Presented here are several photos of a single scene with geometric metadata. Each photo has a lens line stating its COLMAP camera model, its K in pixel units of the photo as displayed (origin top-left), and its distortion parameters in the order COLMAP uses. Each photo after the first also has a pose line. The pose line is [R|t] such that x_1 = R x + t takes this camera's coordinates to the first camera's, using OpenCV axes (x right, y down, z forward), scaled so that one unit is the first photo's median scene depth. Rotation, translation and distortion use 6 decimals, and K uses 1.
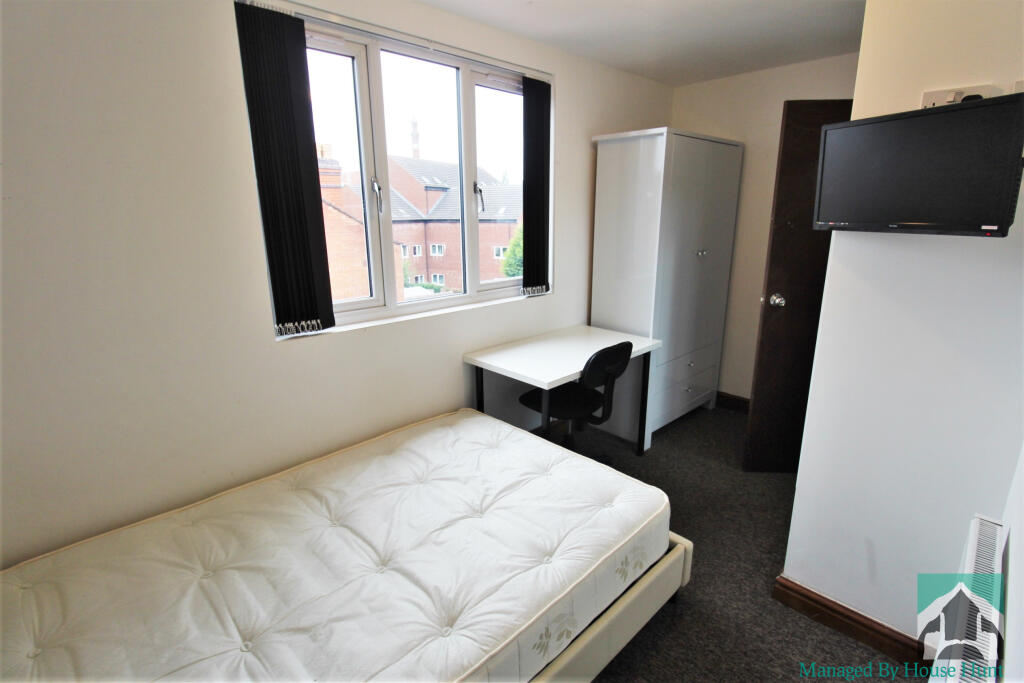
lens RADIAL K [[494.0, 0, 499.0], [0, 494.0, 342.8], [0, 0, 1]] dist [-0.036549, -0.000826]
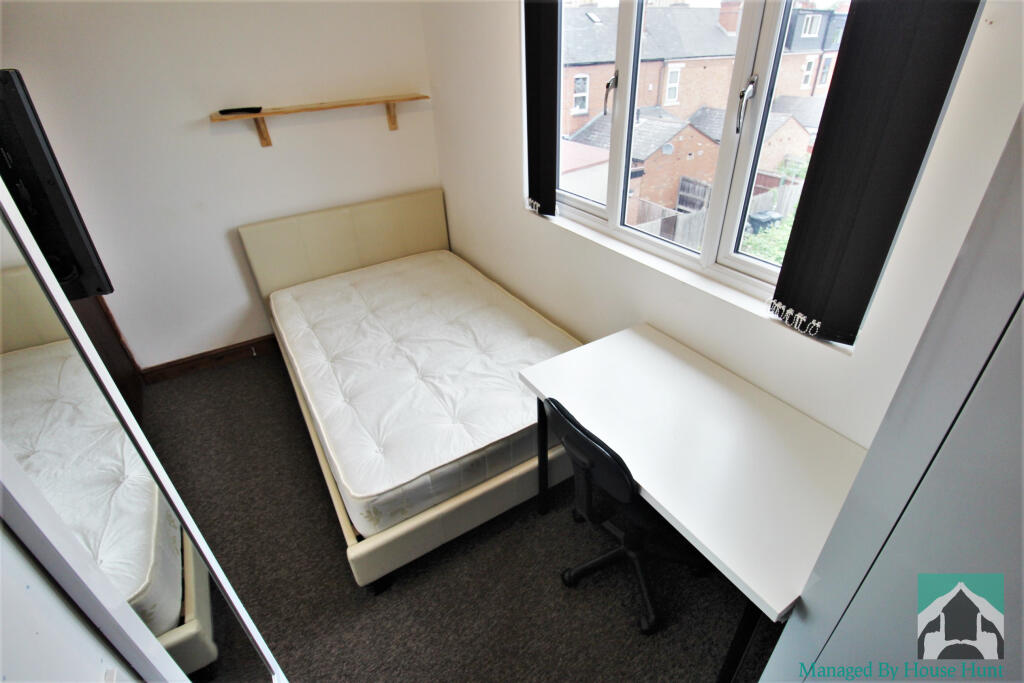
lens RADIAL K [[472.0, 0, 507.1], [0, 472.0, 339.1], [0, 0, 1]] dist [0.000748, -0.000165]
pose [[-0.212352, 0.537281, -0.816233, 0.790391], [-0.212201, 0.789997, 0.575218, -0.446530], [0.953875, 0.295354, -0.053746, 1.144128]]
